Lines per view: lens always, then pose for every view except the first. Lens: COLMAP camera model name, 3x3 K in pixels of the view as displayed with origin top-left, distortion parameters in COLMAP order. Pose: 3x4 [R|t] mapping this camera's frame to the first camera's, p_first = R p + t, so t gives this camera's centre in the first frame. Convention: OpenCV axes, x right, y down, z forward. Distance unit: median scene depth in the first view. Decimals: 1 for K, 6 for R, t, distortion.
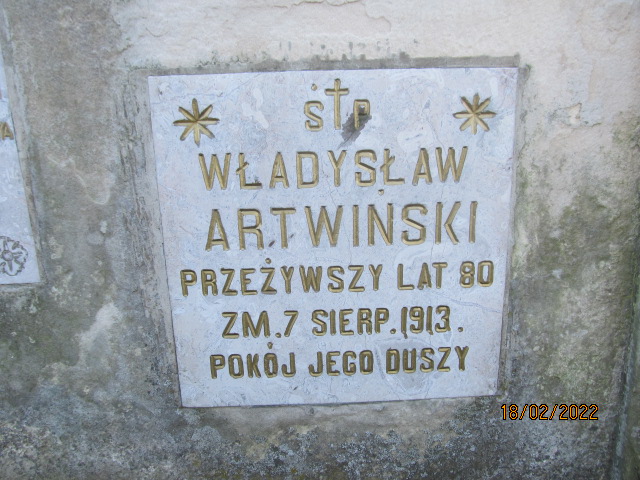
lens RADIAL K [[527.4, 0, 321.7], [0, 527.4, 256.3], [0, 0, 1]] dist [-0.030986, 0.003196]
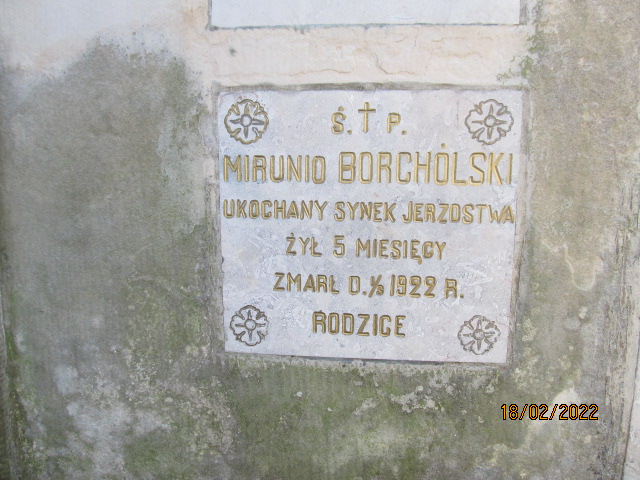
lens RADIAL K [[527.4, 0, 319.7], [0, 527.4, 241.4], [0, 0, 1]] dist [-0.030986, 0.003196]
pose [[0.995300, 0.057106, -0.078204, -0.839788], [-0.064167, 0.993784, -0.090968, -0.067734], [0.072524, 0.095558, 0.992778, -0.038632]]
